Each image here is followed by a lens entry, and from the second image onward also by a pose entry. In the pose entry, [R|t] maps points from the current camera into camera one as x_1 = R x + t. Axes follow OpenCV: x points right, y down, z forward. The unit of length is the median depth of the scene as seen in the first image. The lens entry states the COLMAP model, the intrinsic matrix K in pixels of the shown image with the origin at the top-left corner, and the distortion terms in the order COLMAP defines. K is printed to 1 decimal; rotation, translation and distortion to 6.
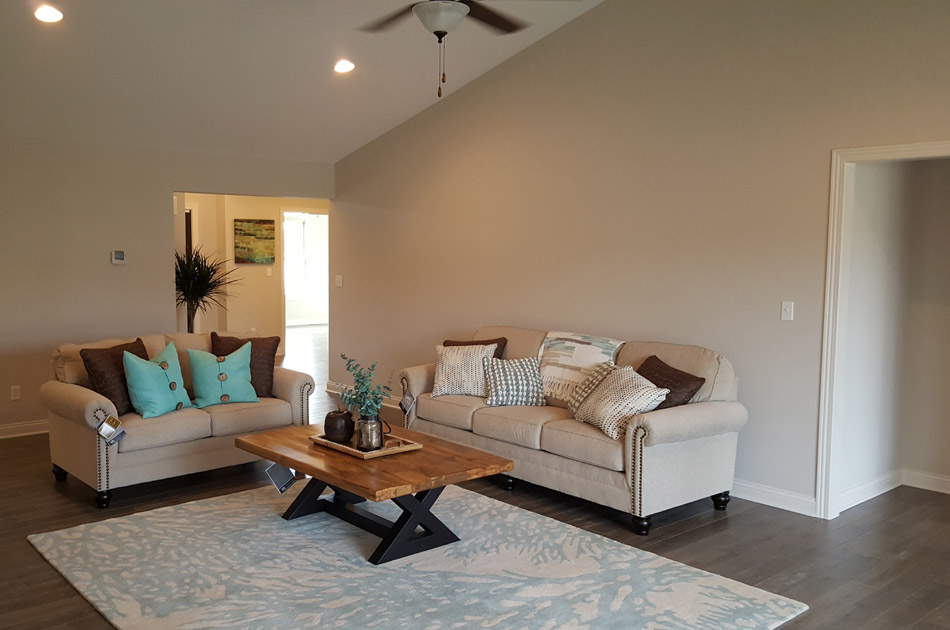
lens RADIAL K [[842.8, 0, 410.8], [0, 842.8, 302.2], [0, 0, 1]] dist [0.239894, -0.315214]
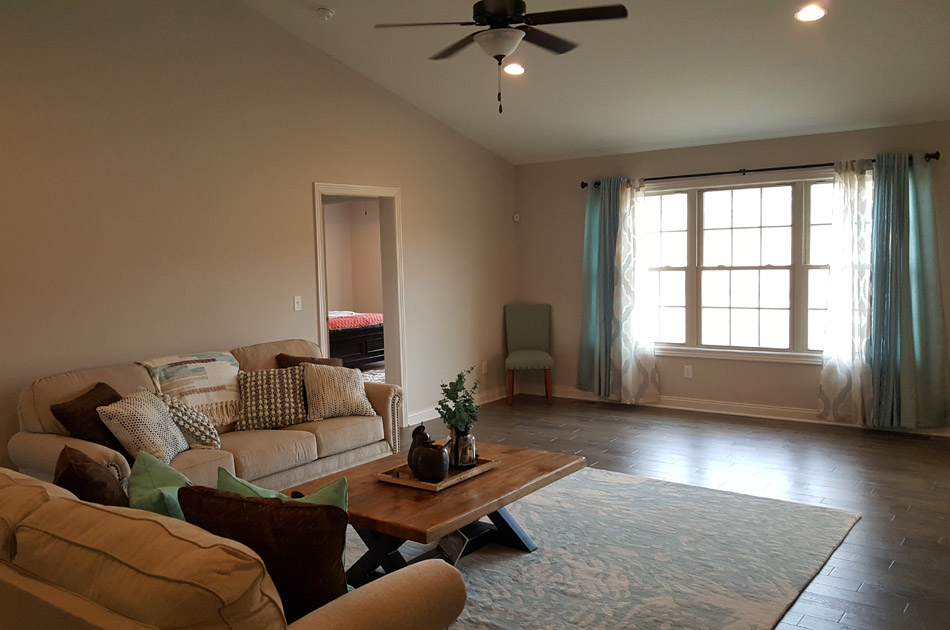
lens RADIAL K [[791.2, 0, 441.5], [0, 791.2, 320.8], [0, 0, 1]] dist [0.066854, -0.151915]
pose [[-0.224005, -0.076082, 0.971614, -0.755843], [0.103836, 0.989411, 0.101415, -0.061000], [-0.969041, 0.123606, -0.213733, 1.049068]]
